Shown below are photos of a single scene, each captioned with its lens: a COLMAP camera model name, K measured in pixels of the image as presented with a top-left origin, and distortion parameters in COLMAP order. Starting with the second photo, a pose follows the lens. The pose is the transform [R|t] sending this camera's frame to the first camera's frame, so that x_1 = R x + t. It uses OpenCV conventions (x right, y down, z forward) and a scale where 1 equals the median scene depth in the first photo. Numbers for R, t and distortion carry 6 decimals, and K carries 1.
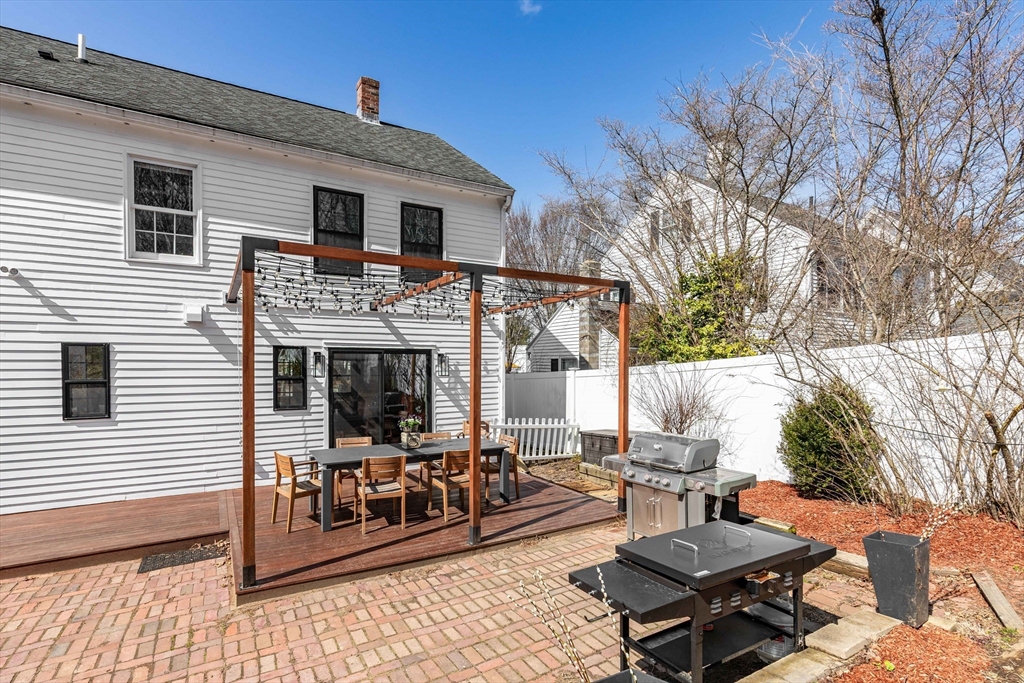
lens RADIAL K [[483.7, 0, 492.3], [0, 483.7, 368.9], [0, 0, 1]] dist [-0.001544, -0.000528]
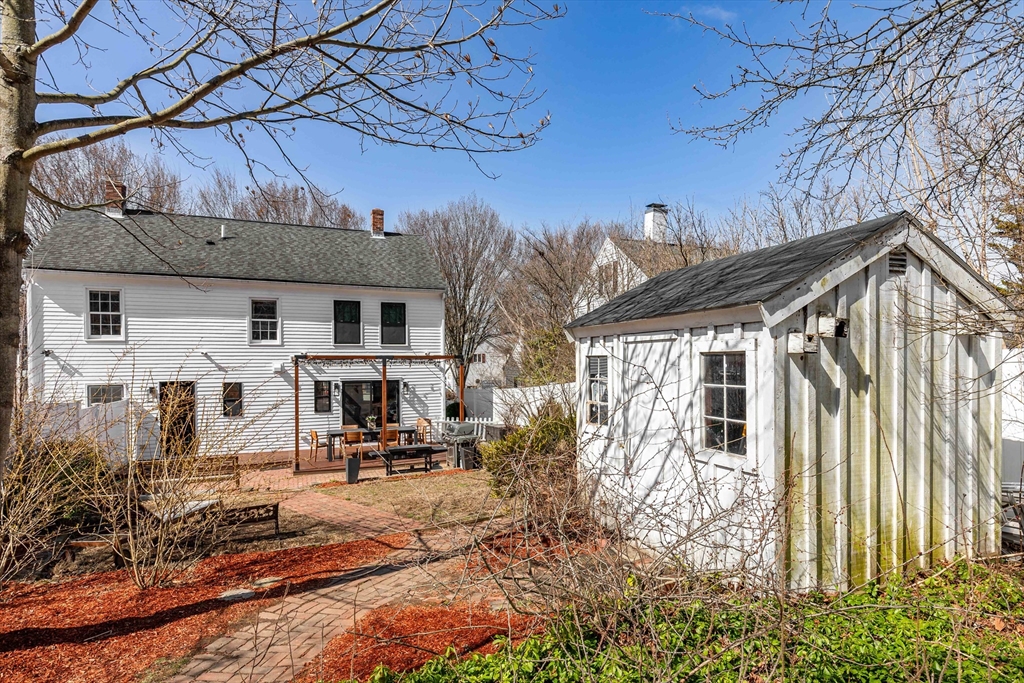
lens RADIAL K [[558.4, 0, 545.7], [0, 558.4, 364.1], [0, 0, 1]] dist [0.001753, -0.000051]
pose [[0.995398, -0.004609, -0.095716, 0.757904], [0.004313, 0.999985, -0.003300, -0.108296], [0.095730, 0.002872, 0.995403, -1.274478]]
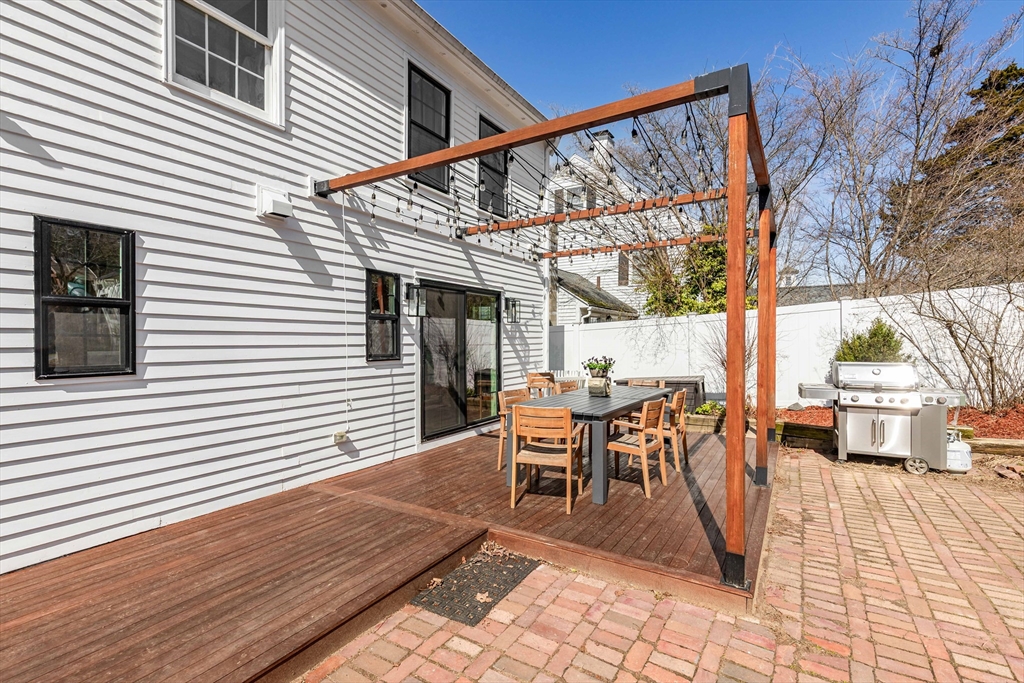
lens RADIAL K [[455.8, 0, 522.6], [0, 455.8, 339.2], [0, 0, 1]] dist [-0.000274, 0.000901]
pose [[0.871747, 0.001675, 0.489953, -0.588962], [0.002074, 0.999973, -0.007109, 0.060447], [-0.489951, 0.007213, 0.871720, 0.320076]]
